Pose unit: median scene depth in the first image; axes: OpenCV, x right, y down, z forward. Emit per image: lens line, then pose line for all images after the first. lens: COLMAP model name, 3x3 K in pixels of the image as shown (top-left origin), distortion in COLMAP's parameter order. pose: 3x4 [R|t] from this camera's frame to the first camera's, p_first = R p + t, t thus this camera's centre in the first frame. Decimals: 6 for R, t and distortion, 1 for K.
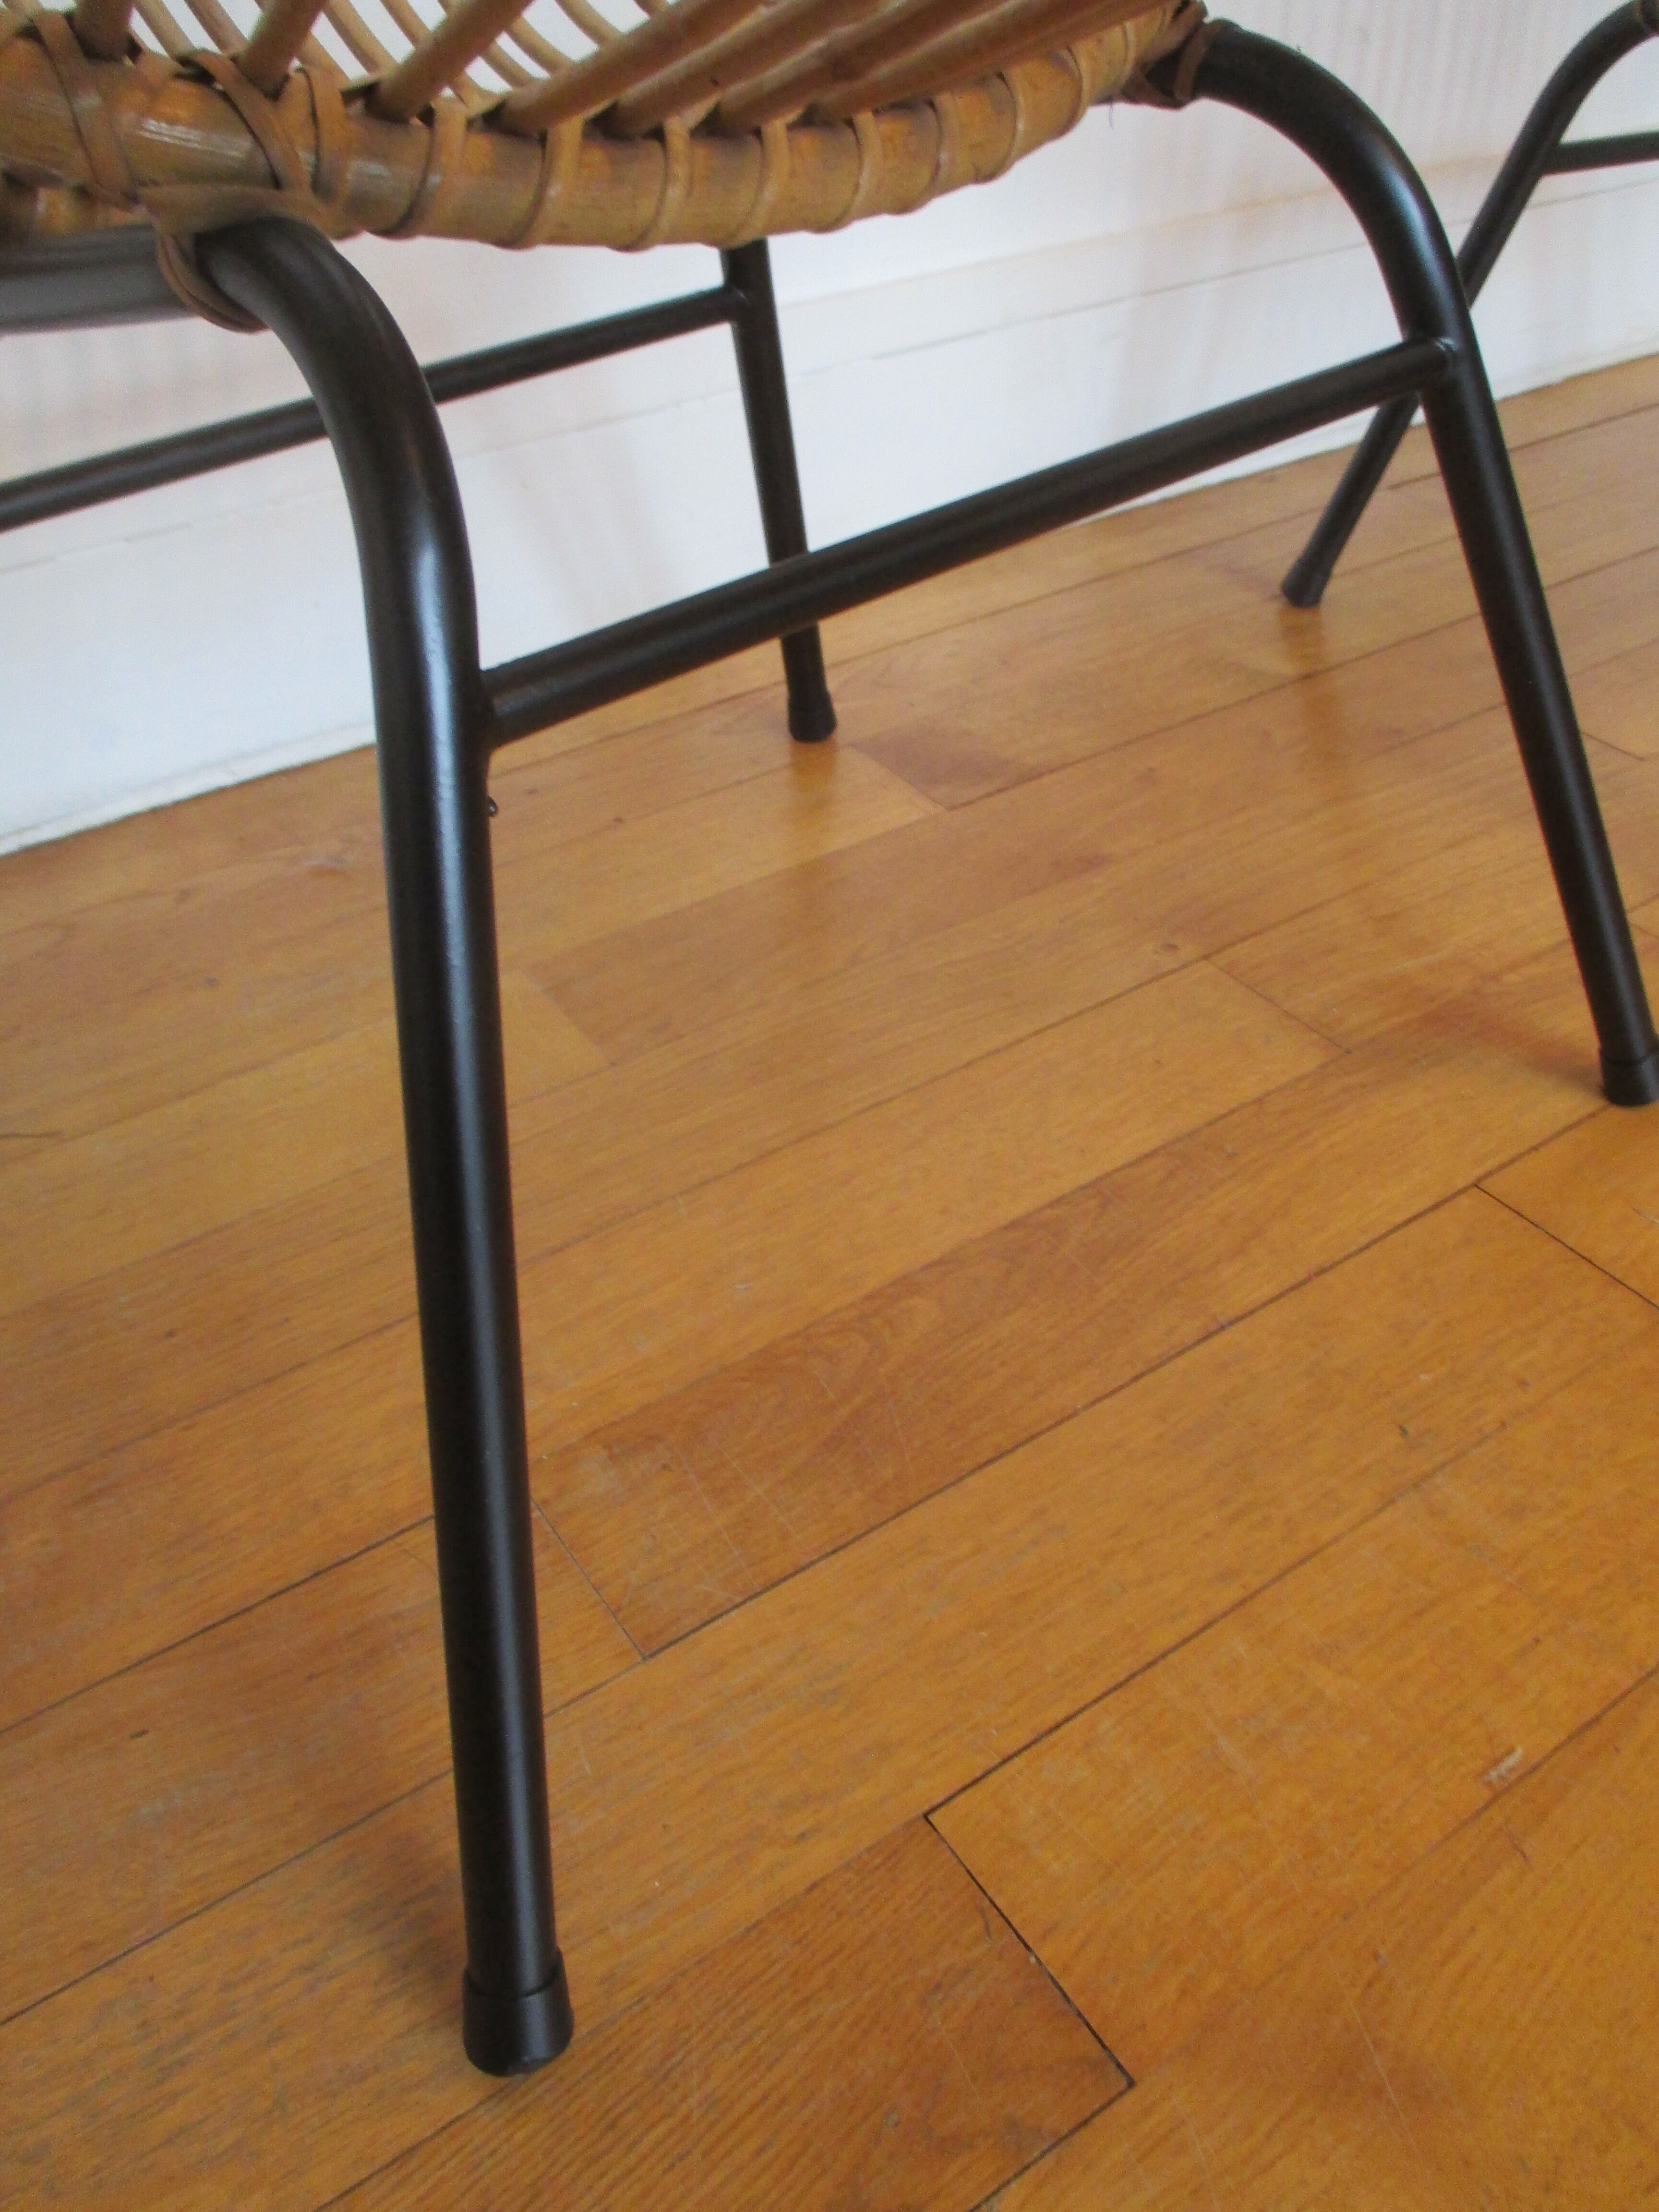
lens RADIAL K [[1839.6, 0, 829.5], [0, 1839.6, 1106.0], [0, 0, 1]] dist [-0.016622, -0.007838]
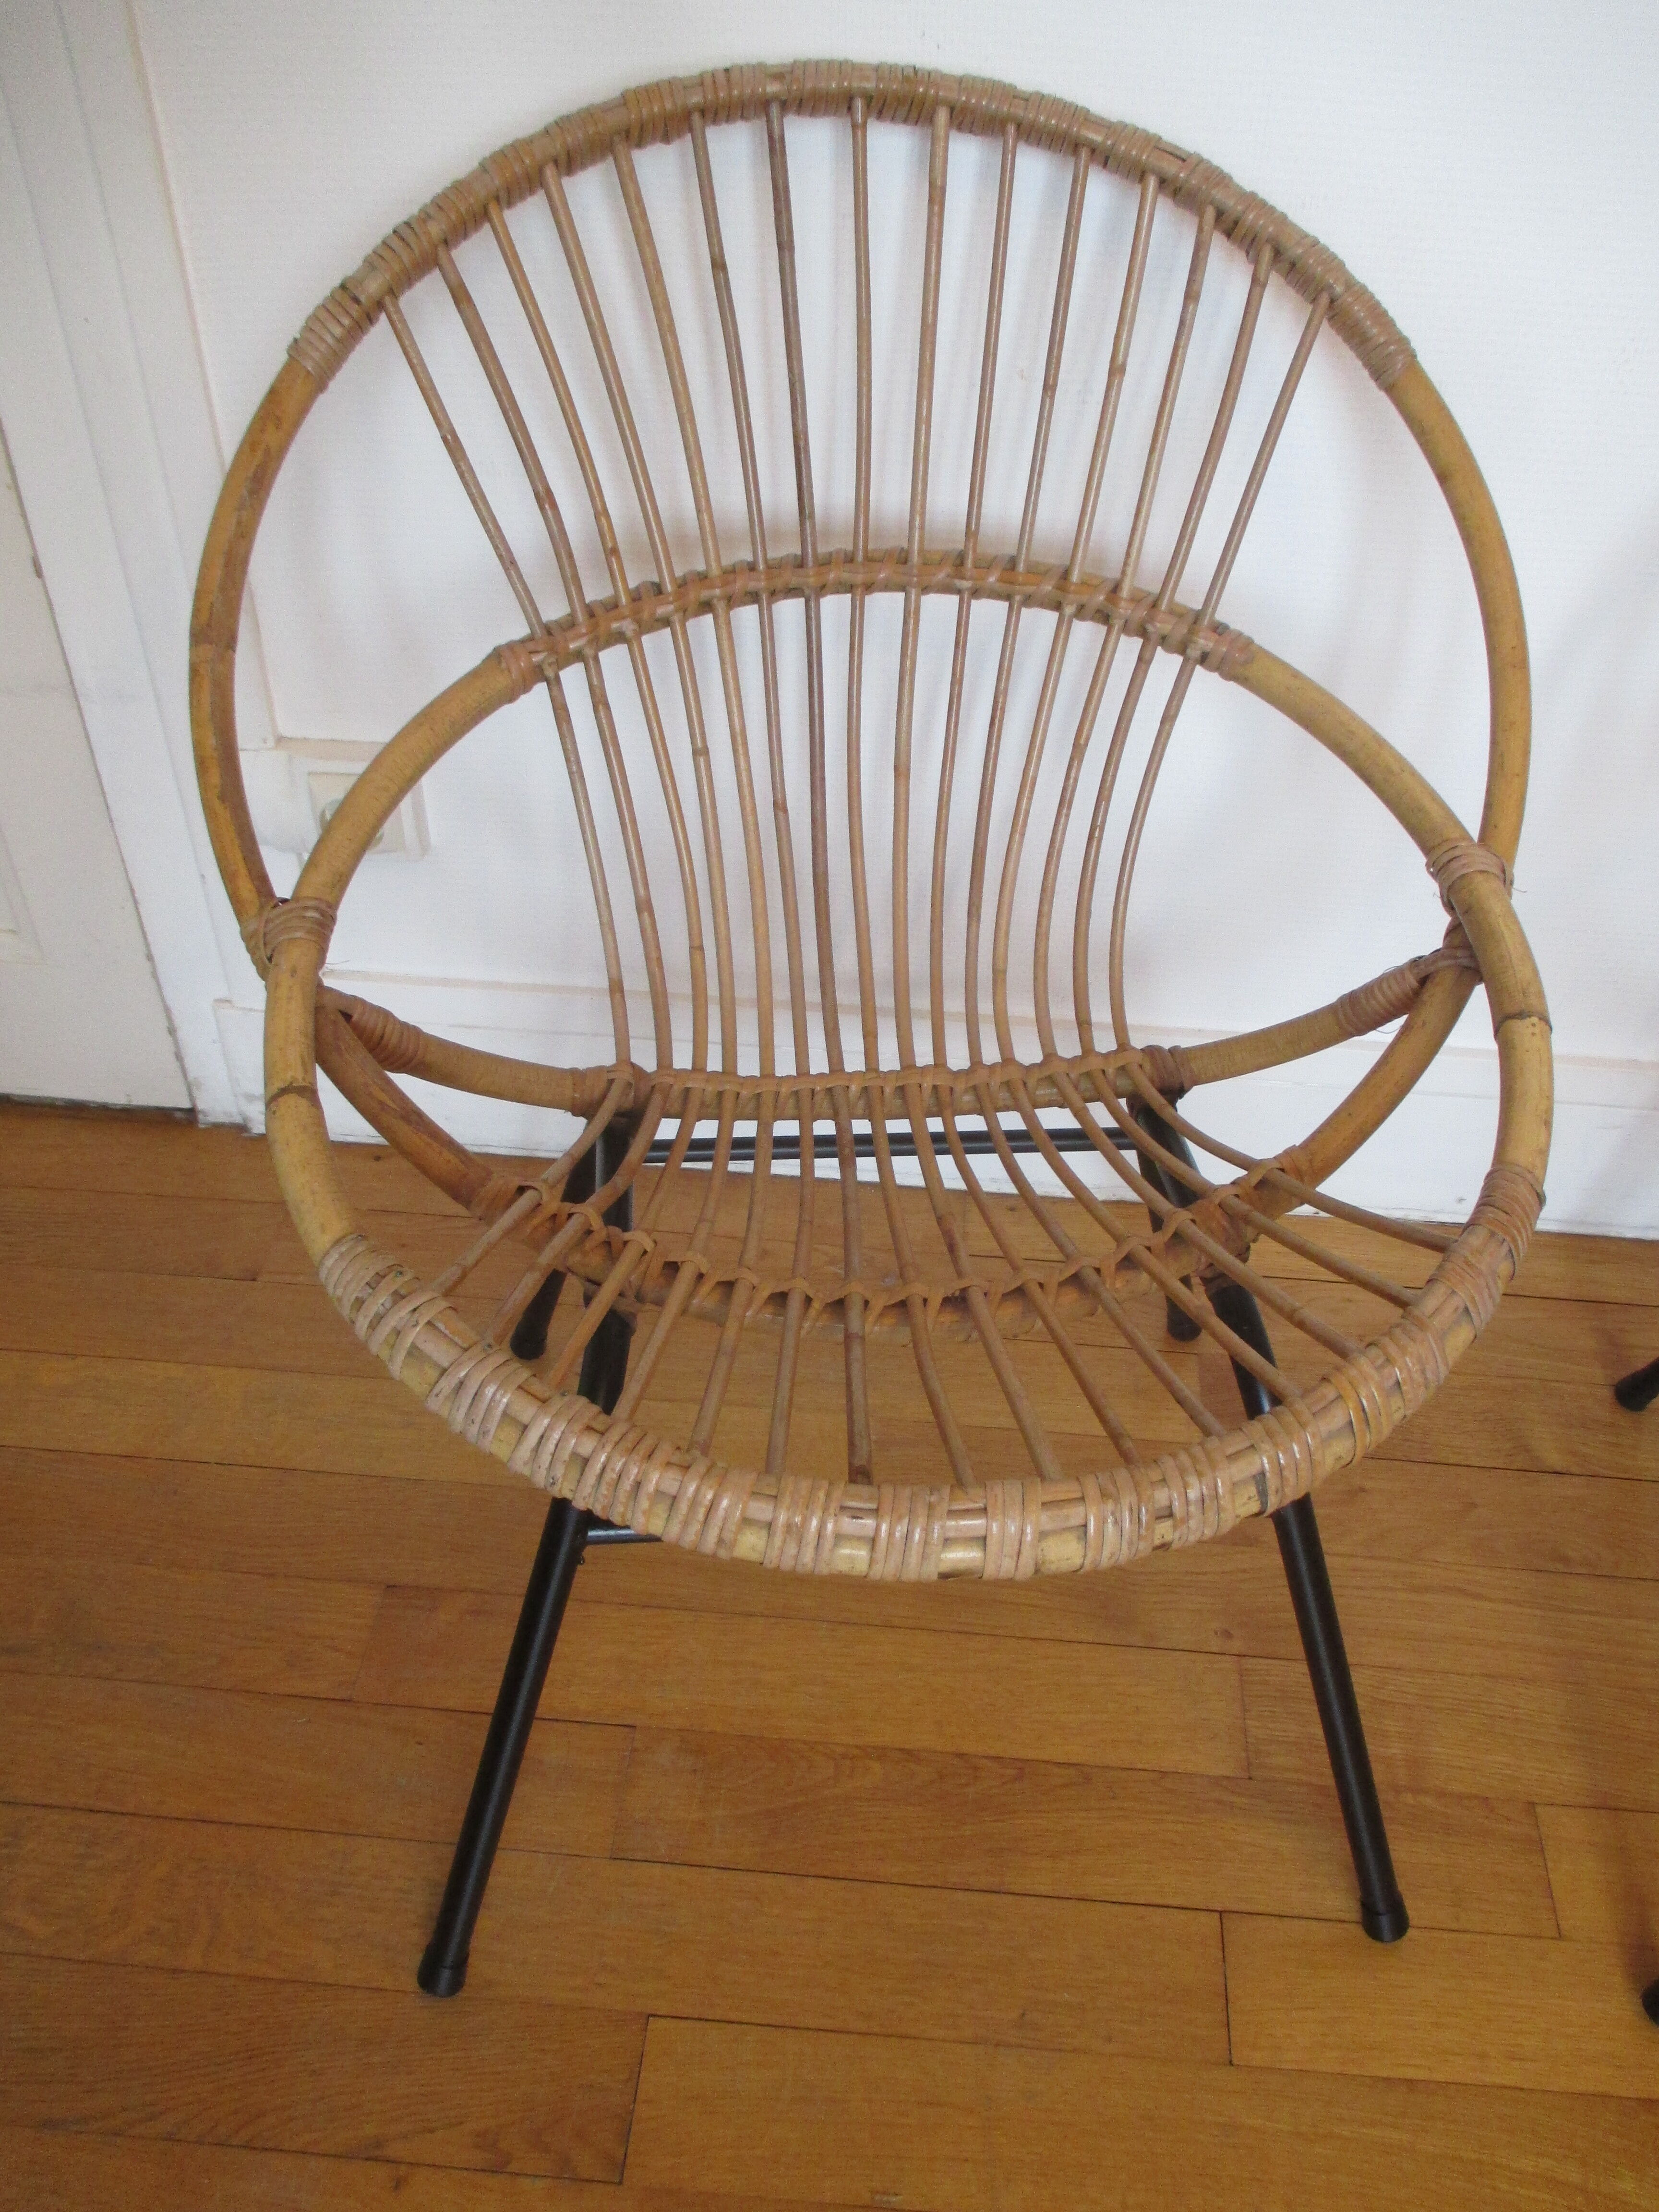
lens RADIAL K [[1812.9, 0, 868.0], [0, 1812.9, 1108.6], [0, 0, 1]] dist [0.005937, 0.003766]
pose [[0.779524, 0.446913, -0.438875, 0.517737], [-0.428135, 0.891600, 0.147481, -0.700181], [0.457212, 0.072932, 0.886362, -0.578238]]
